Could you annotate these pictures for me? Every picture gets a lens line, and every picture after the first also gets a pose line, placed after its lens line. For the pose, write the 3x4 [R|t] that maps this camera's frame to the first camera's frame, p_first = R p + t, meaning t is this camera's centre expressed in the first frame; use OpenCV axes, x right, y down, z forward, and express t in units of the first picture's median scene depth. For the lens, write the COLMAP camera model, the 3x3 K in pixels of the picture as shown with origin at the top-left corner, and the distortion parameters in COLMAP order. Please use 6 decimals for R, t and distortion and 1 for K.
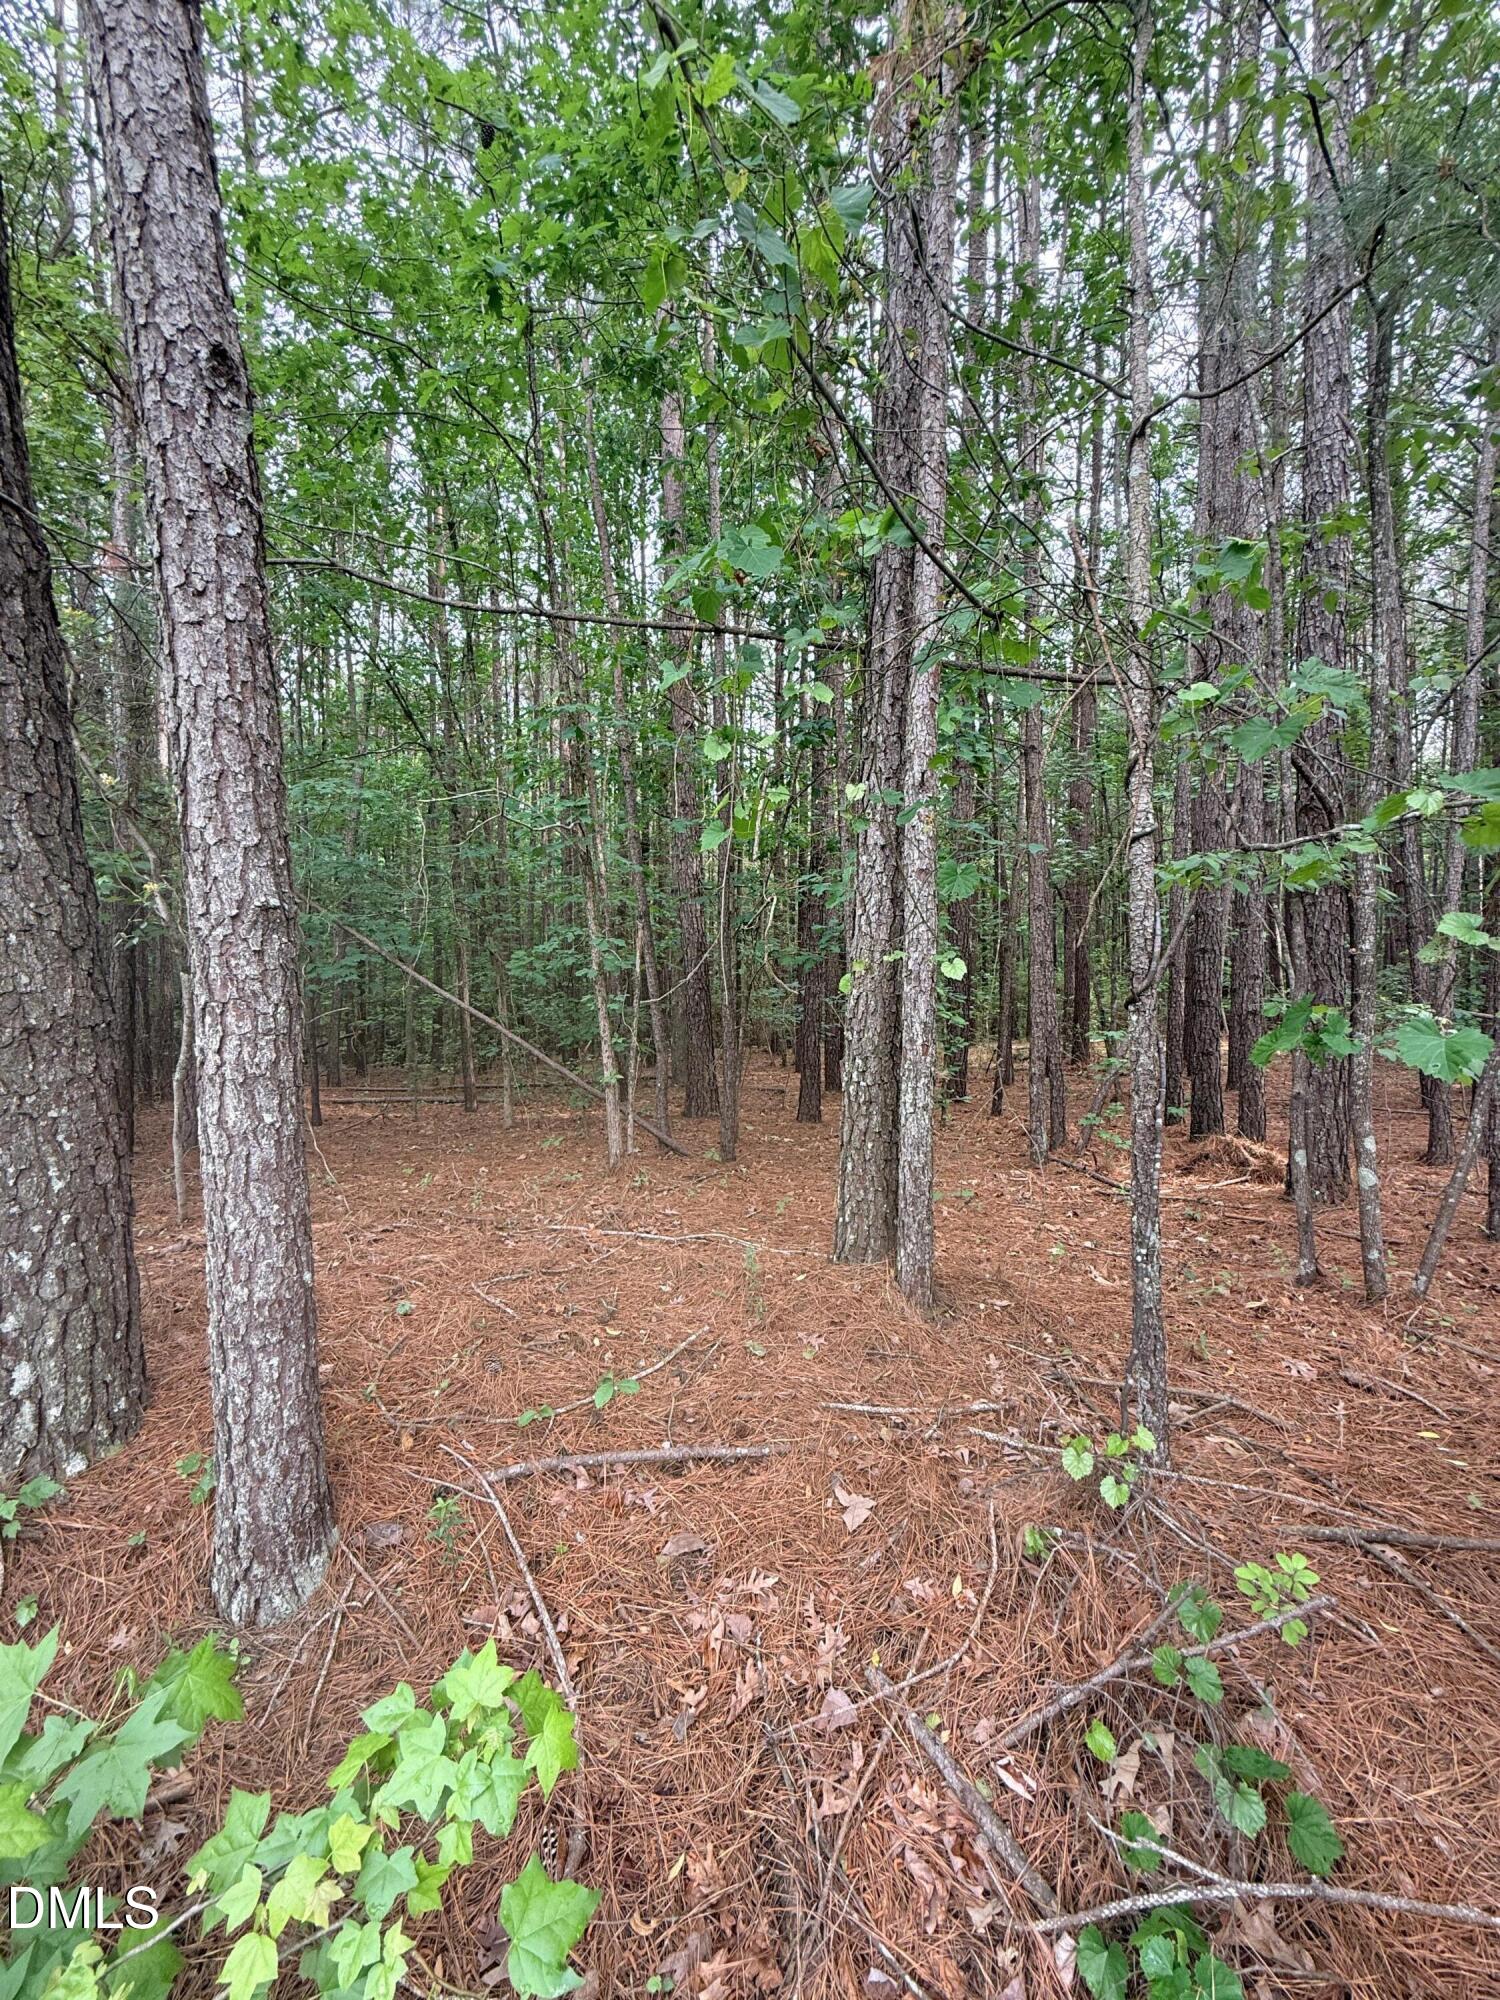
lens RADIAL K [[794.4, 0, 749.1], [0, 794.4, 995.0], [0, 0, 1]] dist [0.000008, 0.000038]
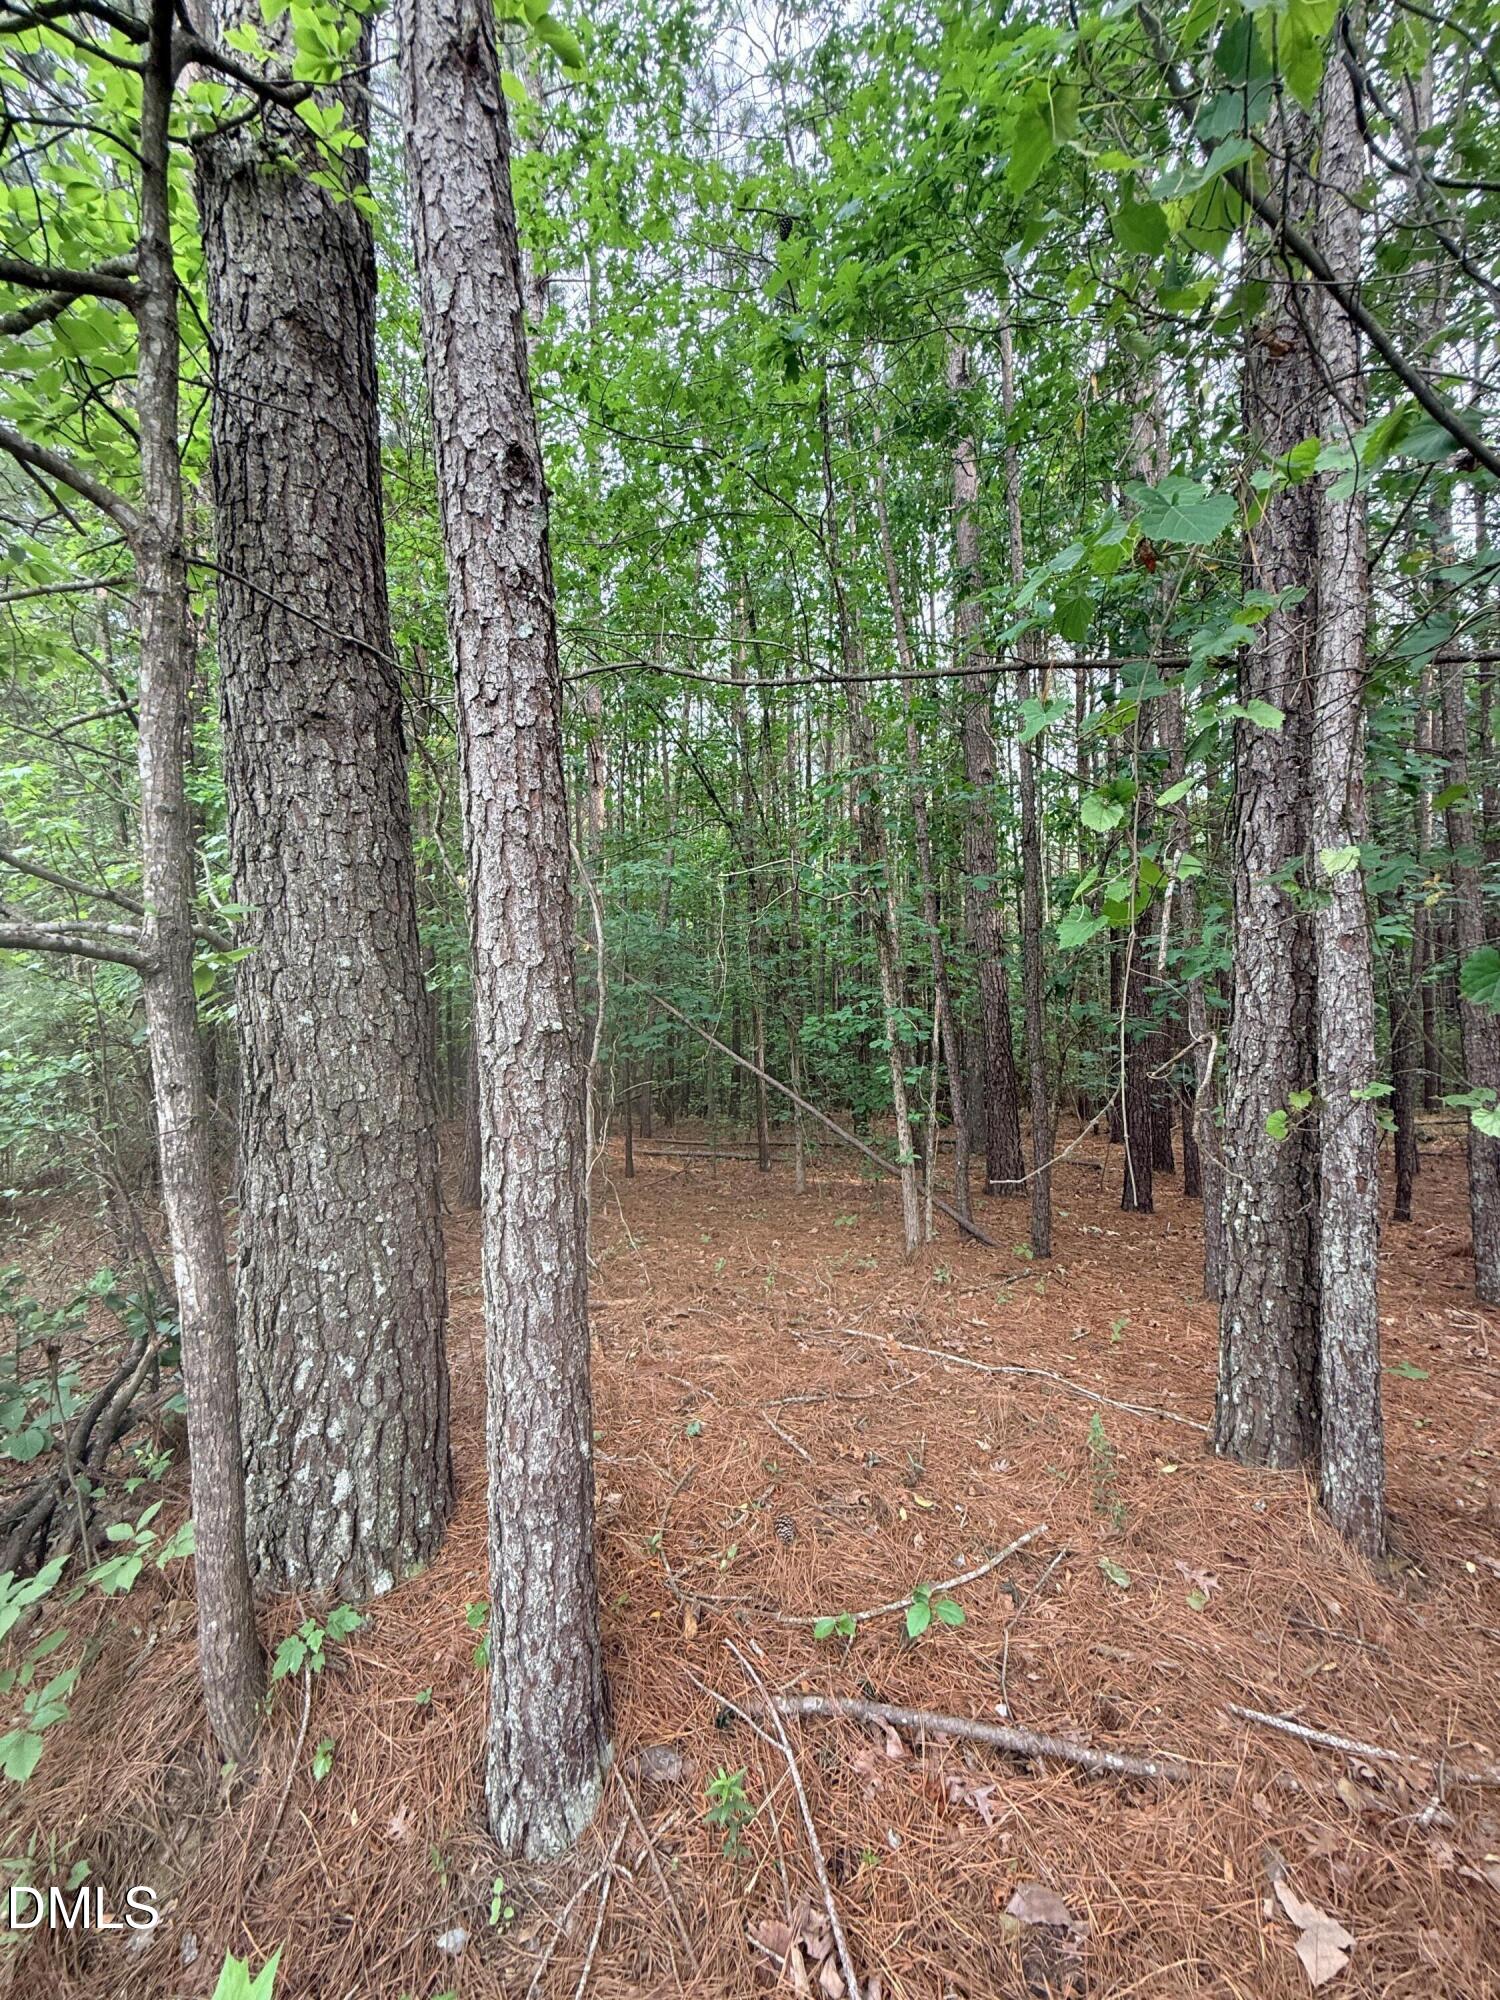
lens RADIAL K [[794.4, 0, 749.1], [0, 794.4, 995.0], [0, 0, 1]] dist [0.000008, 0.000038]
pose [[0.936437, -0.015021, -0.350515, -0.065083], [-0.007513, 0.997995, -0.062840, -0.081646], [0.350756, 0.061479, 0.934447, 0.195748]]
